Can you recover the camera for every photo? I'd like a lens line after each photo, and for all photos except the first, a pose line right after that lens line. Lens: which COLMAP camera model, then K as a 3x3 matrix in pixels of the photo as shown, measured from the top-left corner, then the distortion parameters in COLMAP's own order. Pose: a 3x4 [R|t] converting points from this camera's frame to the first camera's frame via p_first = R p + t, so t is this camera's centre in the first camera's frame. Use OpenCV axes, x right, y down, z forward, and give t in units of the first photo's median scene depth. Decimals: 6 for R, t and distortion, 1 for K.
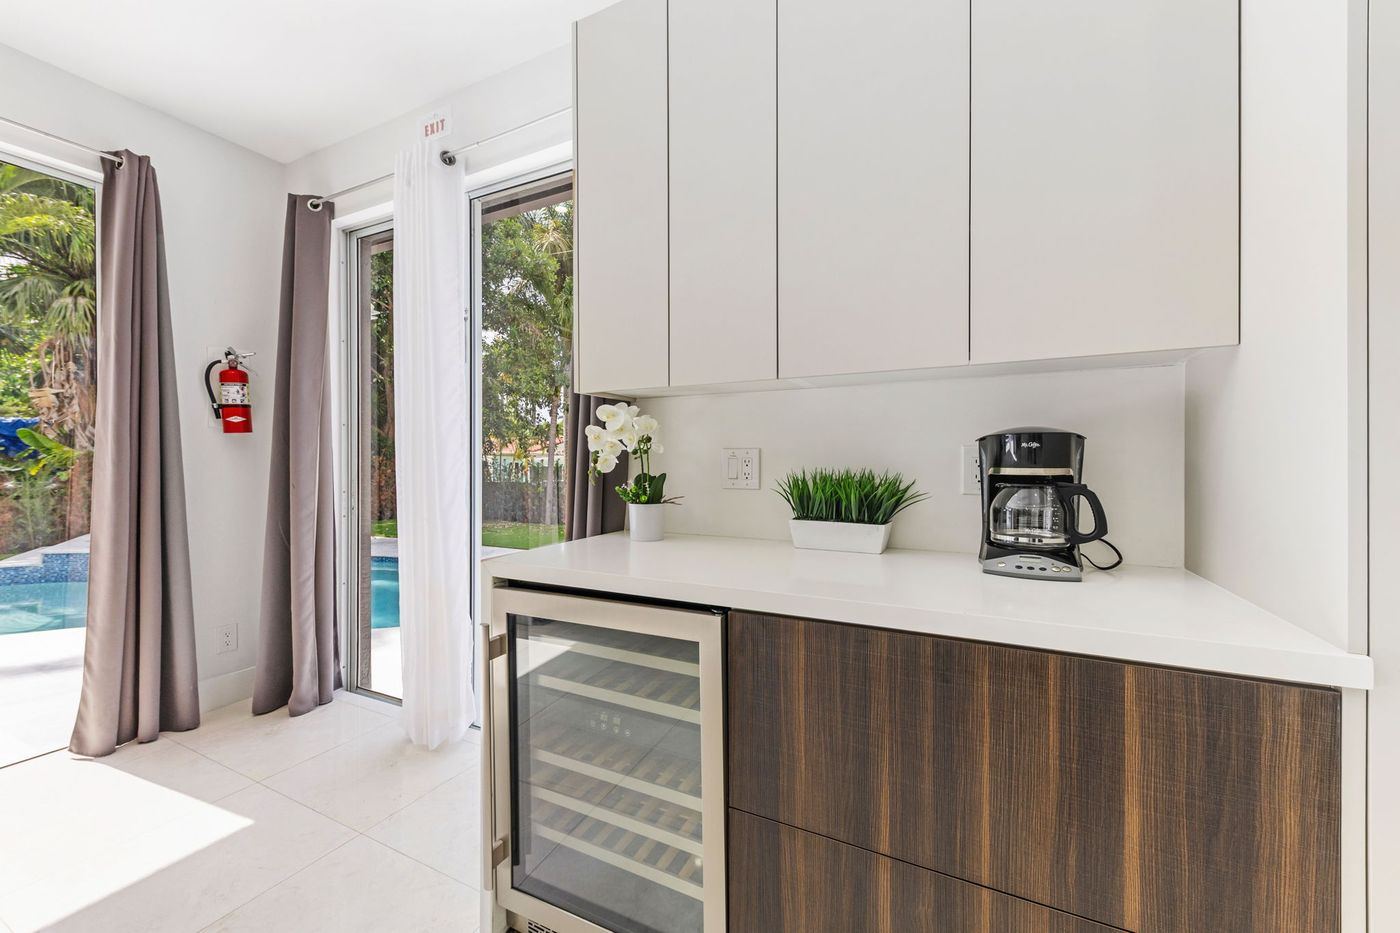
lens RADIAL K [[554.5, 0, 710.0], [0, 554.5, 465.6], [0, 0, 1]] dist [0.005910, -0.000624]
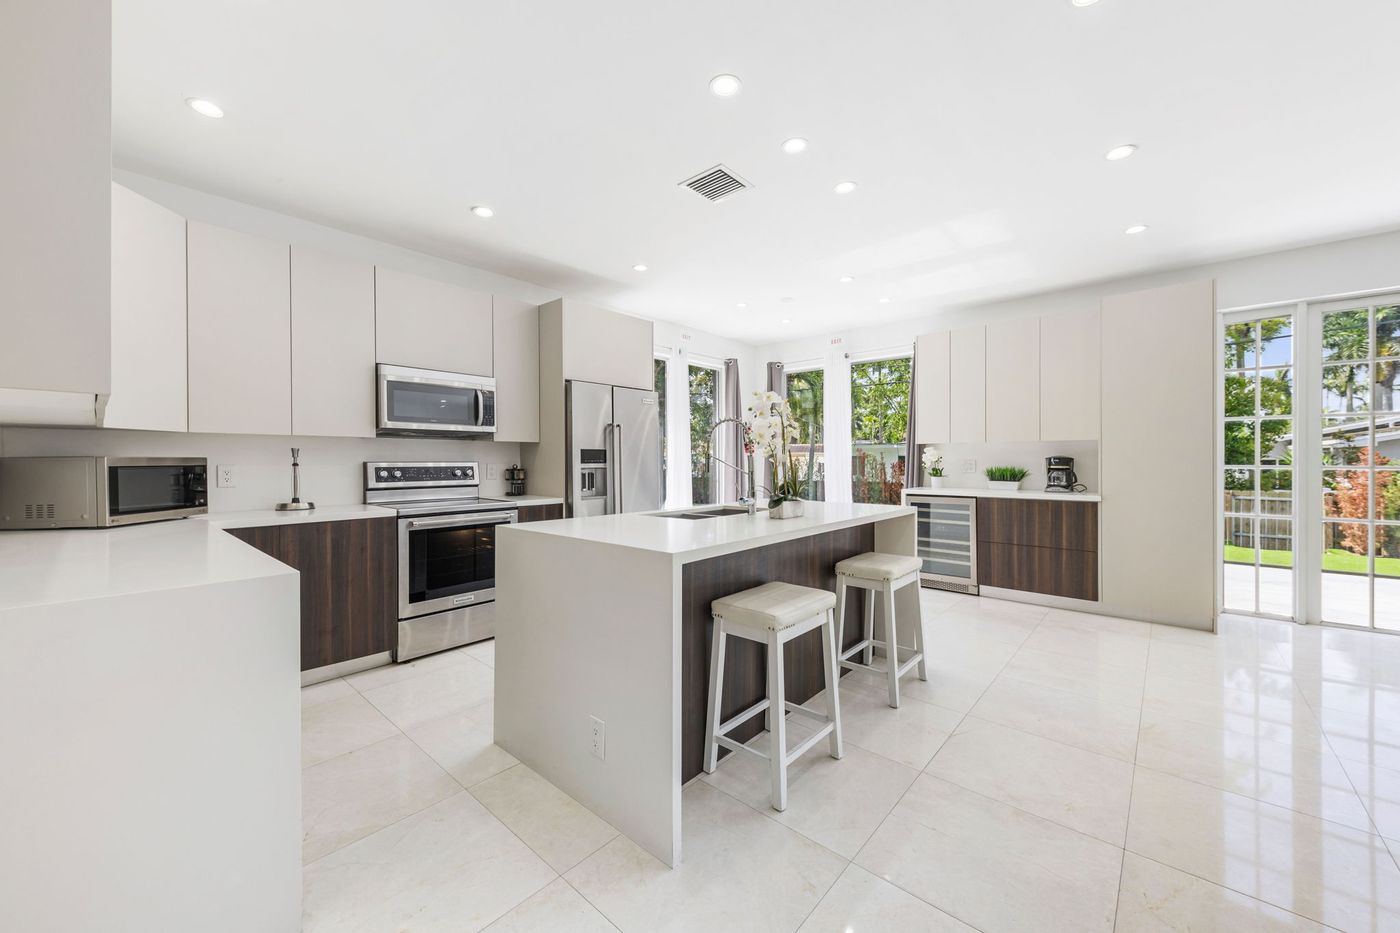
lens RADIAL K [[522.8, 0, 705.8], [0, 522.8, 463.8], [0, 0, 1]] dist [0.002862, -0.000835]
pose [[0.964487, -0.000640, -0.264131, -0.460985], [0.000764, 1.000000, 0.000368, -0.008088], [0.264130, -0.000557, 0.964487, -1.742264]]
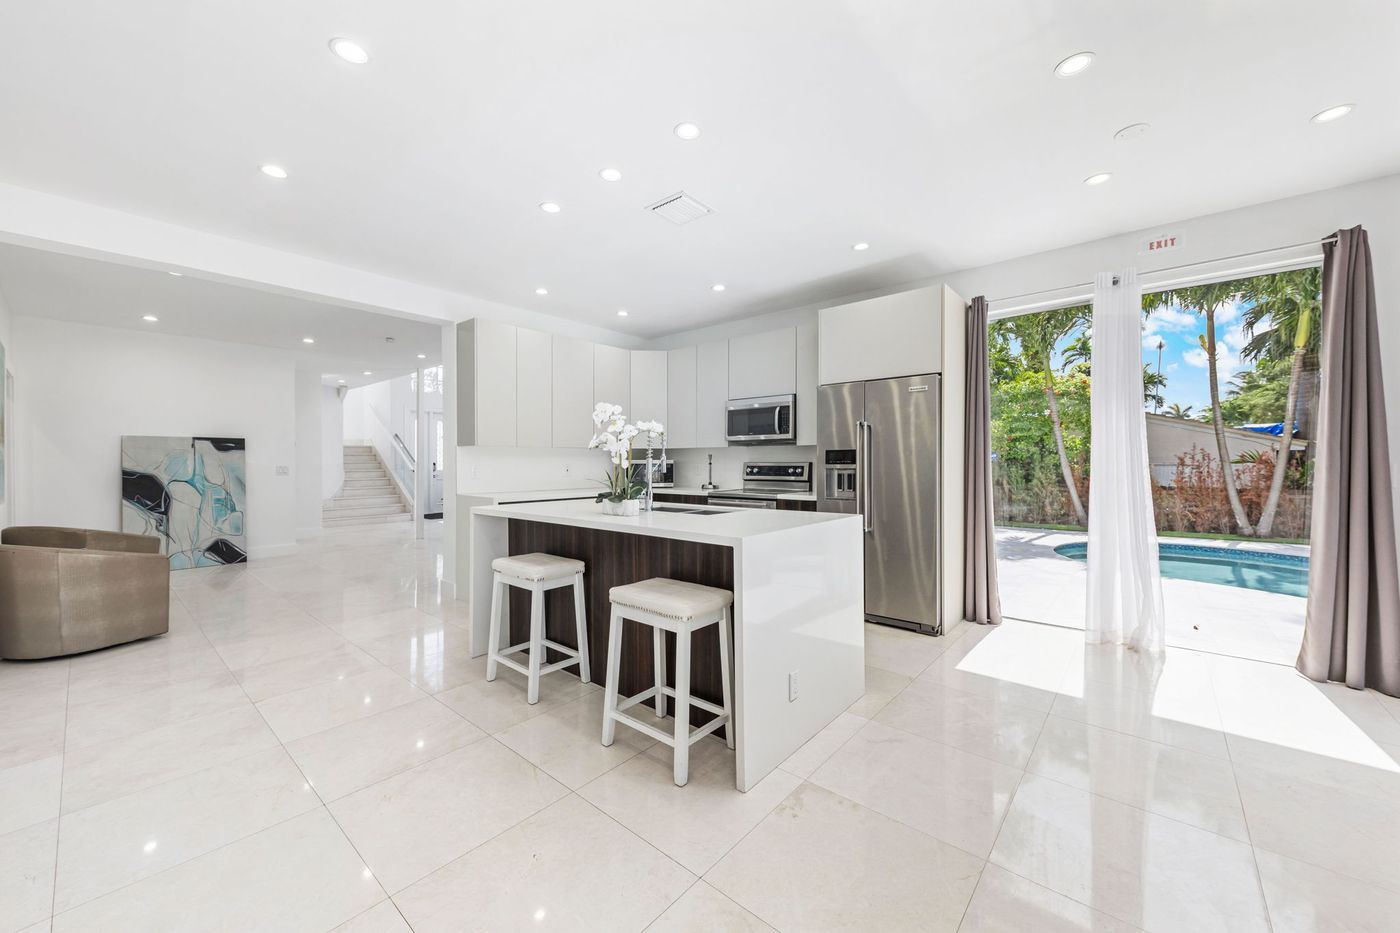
lens RADIAL K [[522.8, 0, 695.4], [0, 522.8, 462.0], [0, 0, 1]] dist [0.002862, -0.000835]
pose [[-0.254587, 0.000512, -0.967050, 0.536705], [-0.003161, 0.999994, 0.001361, -0.017417], [0.967045, 0.003403, -0.254584, -0.149211]]
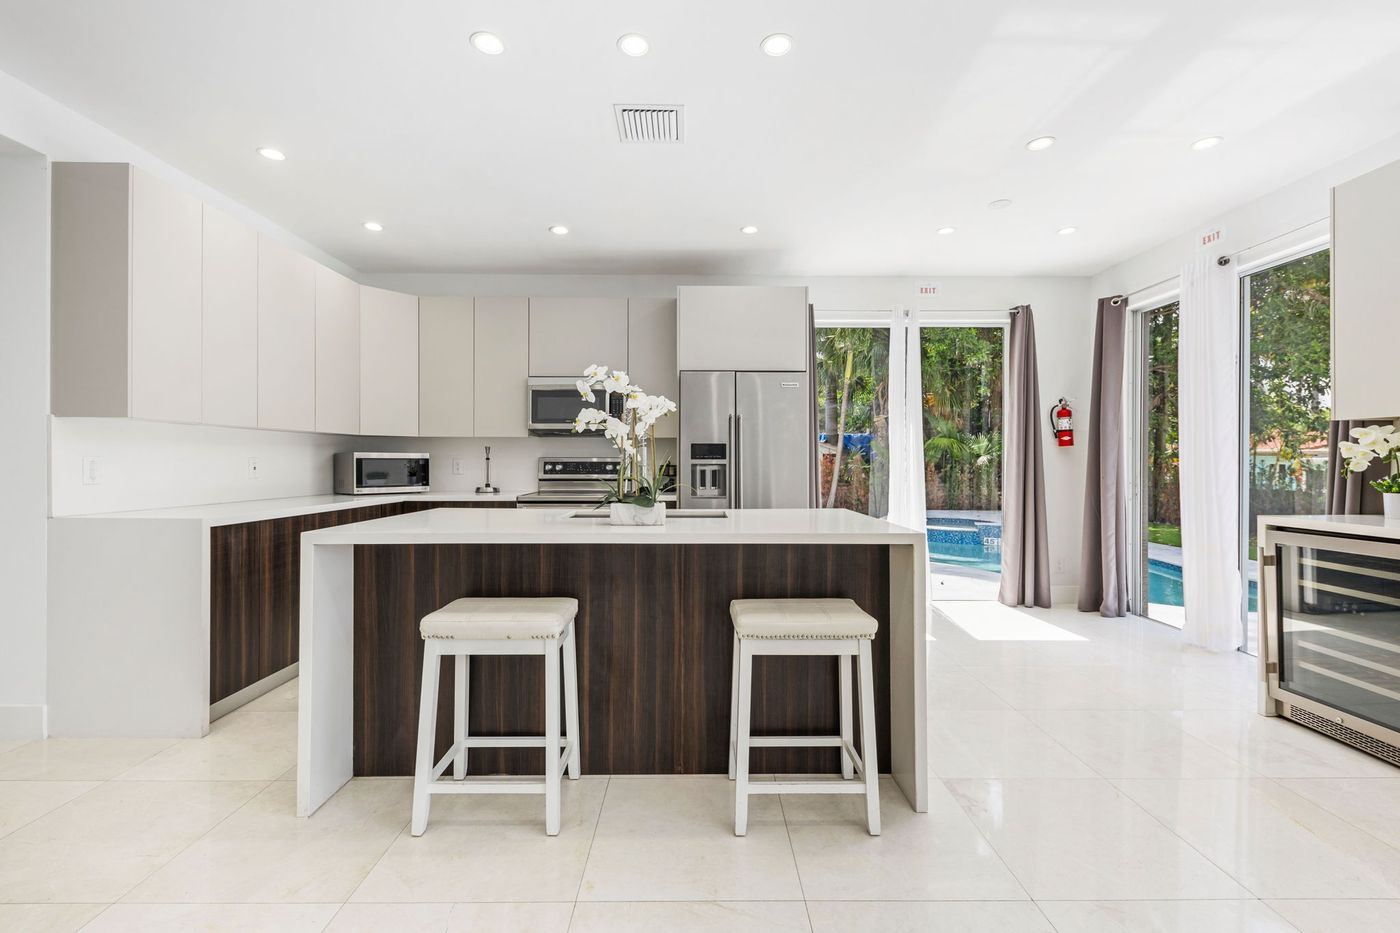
lens RADIAL K [[595.1, 0, 697.5], [0, 595.1, 461.7], [0, 0, 1]] dist [0.006740, -0.002369]
pose [[0.445234, 0.000687, -0.895414, 0.338219], [-0.008066, 0.999962, -0.003243, 0.004546], [0.895378, 0.008667, 0.445223, -0.976598]]
